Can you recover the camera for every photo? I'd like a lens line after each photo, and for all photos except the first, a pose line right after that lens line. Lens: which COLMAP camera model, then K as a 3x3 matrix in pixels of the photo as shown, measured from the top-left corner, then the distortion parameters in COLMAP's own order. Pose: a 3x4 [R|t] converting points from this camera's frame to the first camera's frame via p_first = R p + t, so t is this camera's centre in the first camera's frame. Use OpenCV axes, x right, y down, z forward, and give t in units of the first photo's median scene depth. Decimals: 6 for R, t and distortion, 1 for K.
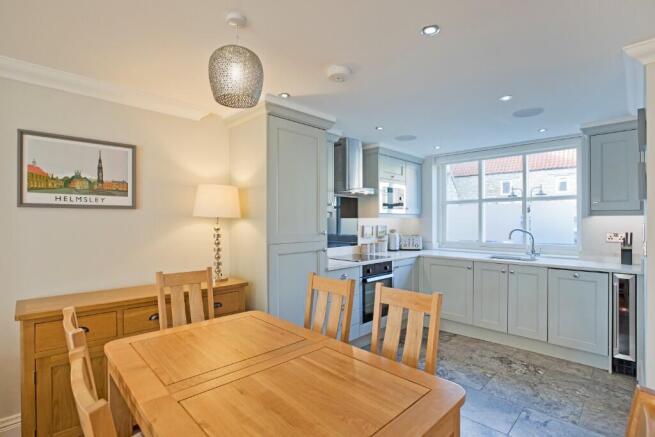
lens RADIAL K [[321.3, 0, 332.9], [0, 321.3, 216.3], [0, 0, 1]] dist [-0.008590, 0.001479]
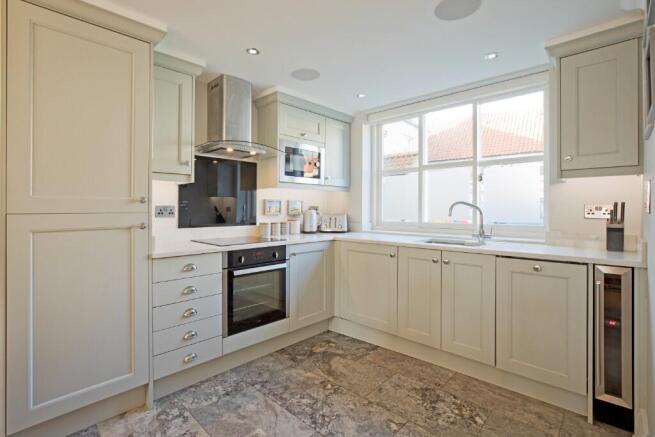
lens RADIAL K [[308.2, 0, 324.3], [0, 308.2, 205.4], [0, 0, 1]] dist [-0.002504, 0.003016]
pose [[0.999982, 0.003264, -0.005020, 0.331882], [-0.003270, 0.999994, -0.001242, 0.060286], [0.005016, 0.001258, 0.999987, 0.371464]]
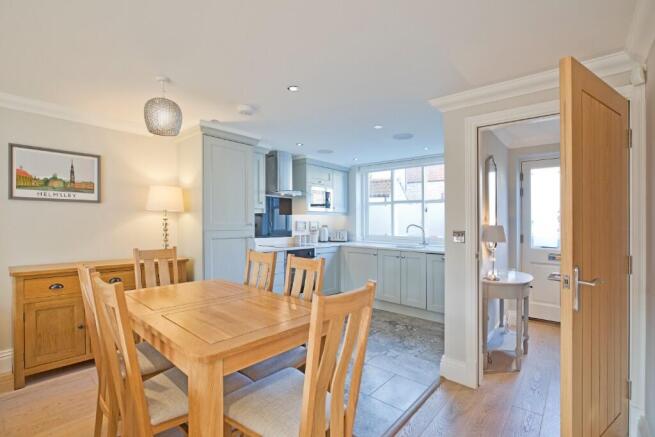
lens RADIAL K [[305.2, 0, 325.5], [0, 305.2, 222.1], [0, 0, 1]] dist [-0.006541, 0.002492]
pose [[0.998320, 0.011394, 0.056806, 0.189996], [-0.012212, 0.999826, 0.014069, 0.020739], [-0.056636, -0.014739, 0.998286, -0.243614]]
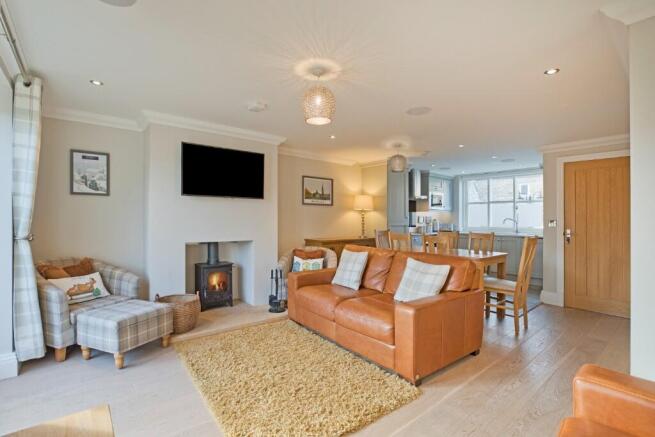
lens RADIAL K [[305.2, 0, 330.1], [0, 305.2, 220.3], [0, 0, 1]] dist [-0.006541, 0.002492]
pose [[0.995394, 0.008379, -0.095500, -0.319668], [-0.007108, 0.999882, 0.013640, 0.043279], [0.095603, -0.012899, 0.995336, -0.989982]]
